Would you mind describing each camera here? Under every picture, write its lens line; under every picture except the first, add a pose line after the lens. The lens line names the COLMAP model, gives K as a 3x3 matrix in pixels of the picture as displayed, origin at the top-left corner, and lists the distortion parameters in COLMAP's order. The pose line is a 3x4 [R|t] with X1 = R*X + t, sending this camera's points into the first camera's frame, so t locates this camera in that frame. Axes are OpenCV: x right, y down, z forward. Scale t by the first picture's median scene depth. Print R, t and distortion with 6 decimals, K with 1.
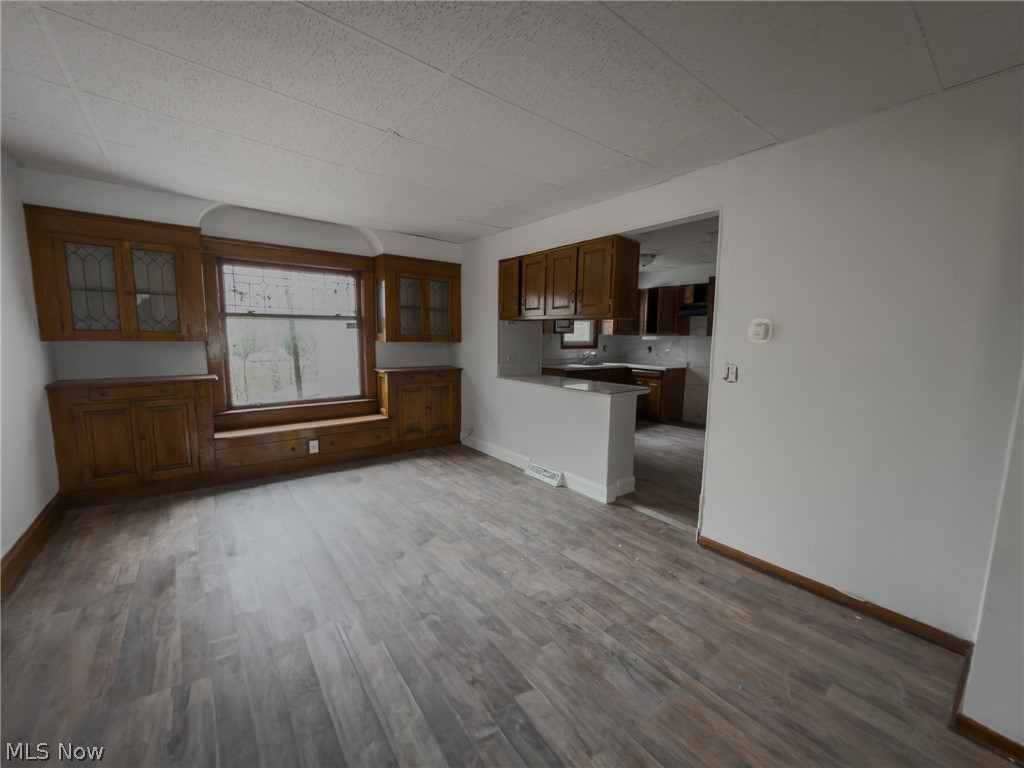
lens RADIAL K [[408.4, 0, 511.9], [0, 408.4, 384.2], [0, 0, 1]] dist [-0.000446, -0.000290]
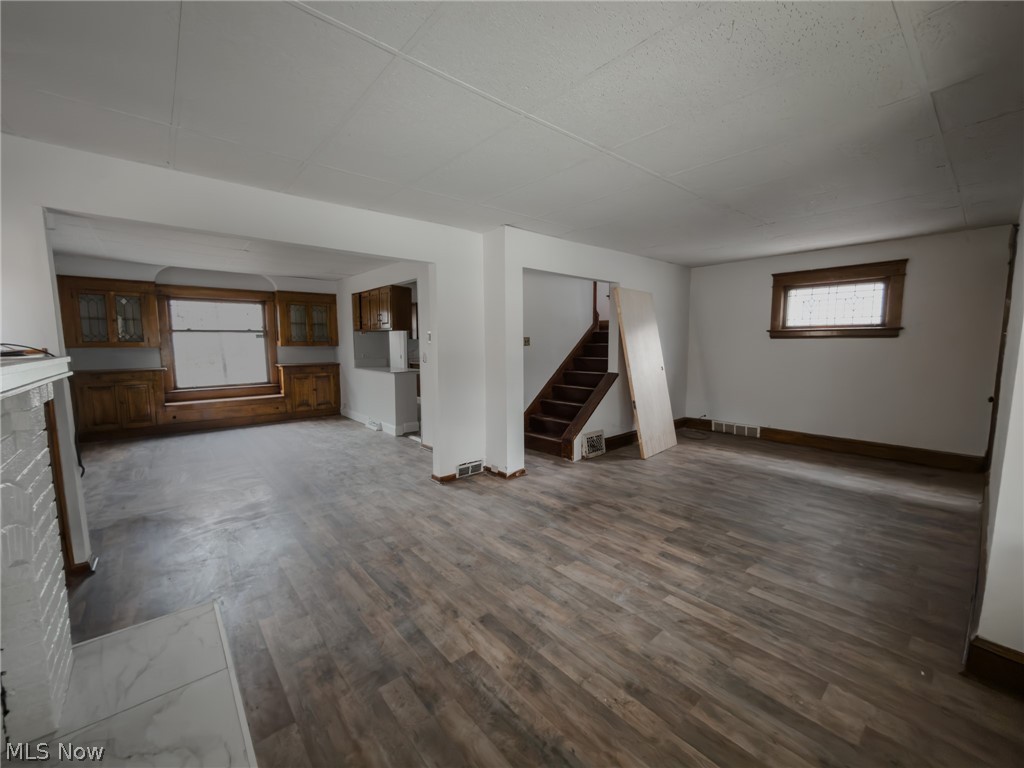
lens RADIAL K [[408.4, 0, 504.0], [0, 408.4, 383.4], [0, 0, 1]] dist [-0.000446, -0.000290]
pose [[0.998731, -0.018769, 0.046745, 0.460451], [0.019365, 0.999736, -0.012331, 0.071679], [-0.046501, 0.013220, 0.998831, -0.583569]]
